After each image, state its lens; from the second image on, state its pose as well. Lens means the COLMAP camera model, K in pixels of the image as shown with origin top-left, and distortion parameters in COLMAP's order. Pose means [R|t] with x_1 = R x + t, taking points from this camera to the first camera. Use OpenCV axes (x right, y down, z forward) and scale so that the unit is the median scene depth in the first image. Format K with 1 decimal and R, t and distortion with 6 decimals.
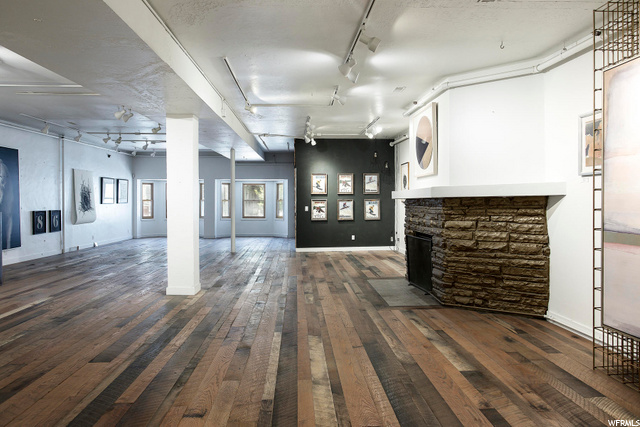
lens RADIAL K [[434.2, 0, 318.0], [0, 434.2, 205.1], [0, 0, 1]] dist [-0.028859, 0.000133]
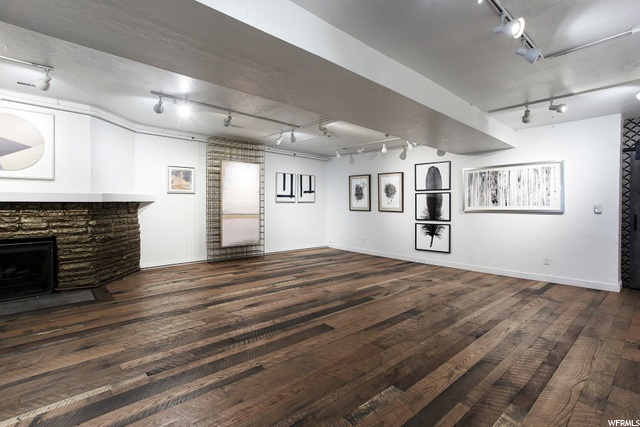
lens RADIAL K [[310.2, 0, 312.0], [0, 310.2, 204.5], [0, 0, 1]] dist [-0.018360, 0.000843]
pose [[-0.622290, -0.000860, 0.782786, -0.625372], [0.006534, 0.999959, 0.006293, -0.008651], [-0.782760, 0.009030, -0.622259, 0.833959]]
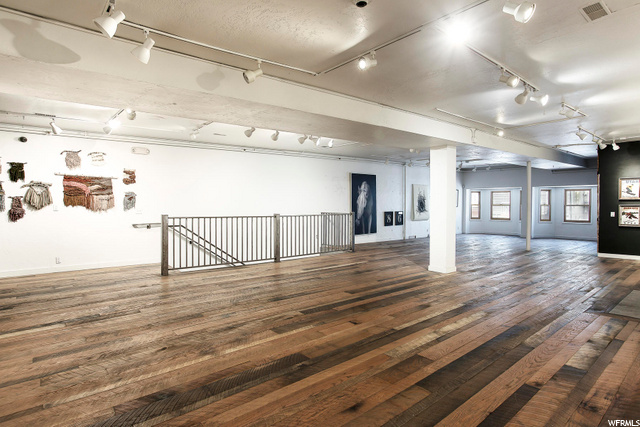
lens RADIAL K [[344.6, 0, 309.0], [0, 344.6, 204.4], [0, 0, 1]] dist [-0.038238, 0.001076]
pose [[0.594383, 0.001671, -0.804180, 0.304091], [-0.009806, 0.999939, -0.005169, -0.005953], [0.804122, 0.010958, 0.594363, -0.018140]]
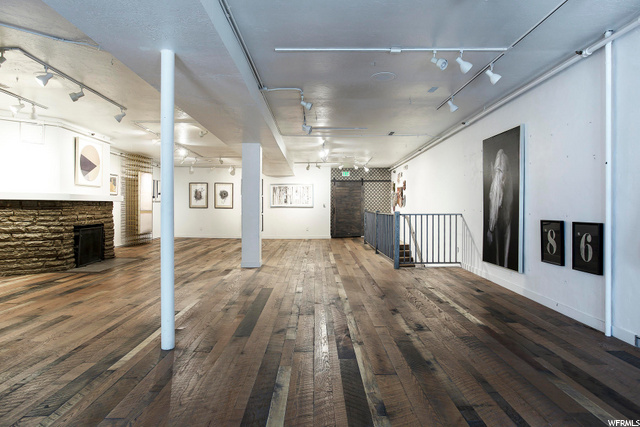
lens RADIAL K [[392.3, 0, 322.7], [0, 392.3, 213.3], [0, 0, 1]] dist [0.000655, -0.000521]
pose [[-0.999427, -0.001732, 0.033813, -0.542988], [-0.000655, 0.999493, 0.031821, -0.015752], [-0.033851, 0.031780, -0.998921, 2.127967]]
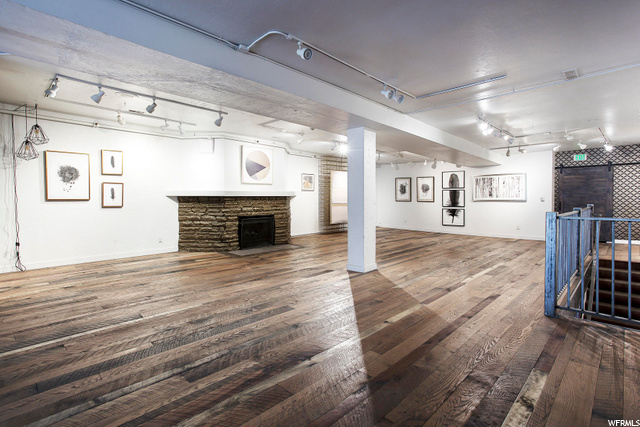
lens RADIAL K [[317.5, 0, 329.8], [0, 317.5, 202.9], [0, 0, 1]] dist [-0.024732, 0.000747]
pose [[-0.696418, -0.009166, 0.717578, -0.840572], [0.010683, 0.999675, 0.023137, -0.014514], [-0.717557, 0.023779, -0.696094, 1.578159]]
